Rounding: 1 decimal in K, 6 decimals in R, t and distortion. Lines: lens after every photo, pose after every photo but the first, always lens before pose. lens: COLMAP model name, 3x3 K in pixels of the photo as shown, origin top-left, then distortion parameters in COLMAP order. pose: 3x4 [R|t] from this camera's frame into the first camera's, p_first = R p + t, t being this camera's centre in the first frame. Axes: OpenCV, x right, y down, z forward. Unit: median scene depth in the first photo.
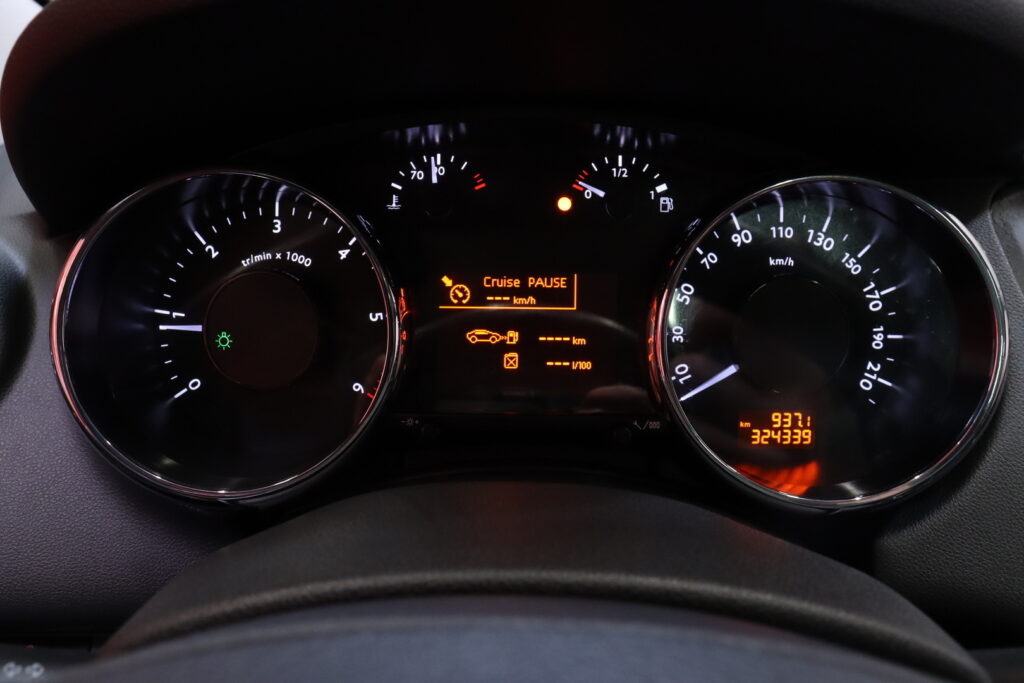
lens RADIAL K [[834.6, 0, 510.8], [0, 834.6, 329.5], [0, 0, 1]] dist [-0.169325, 0.121366]
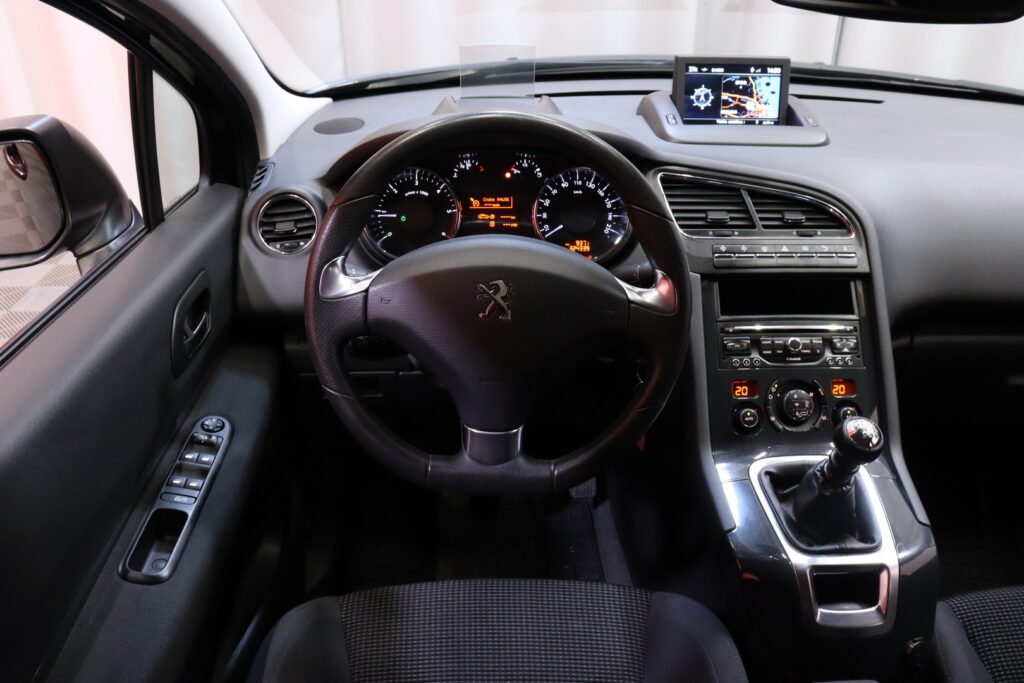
lens RADIAL K [[834.6, 0, 503.1], [0, 834.6, 327.9], [0, 0, 1]] dist [-0.169325, 0.121366]
pose [[0.999737, -0.014330, 0.017899, -0.020669], [0.012920, 0.996985, 0.076517, 0.191823], [-0.018941, -0.076266, 0.996908, -2.236794]]
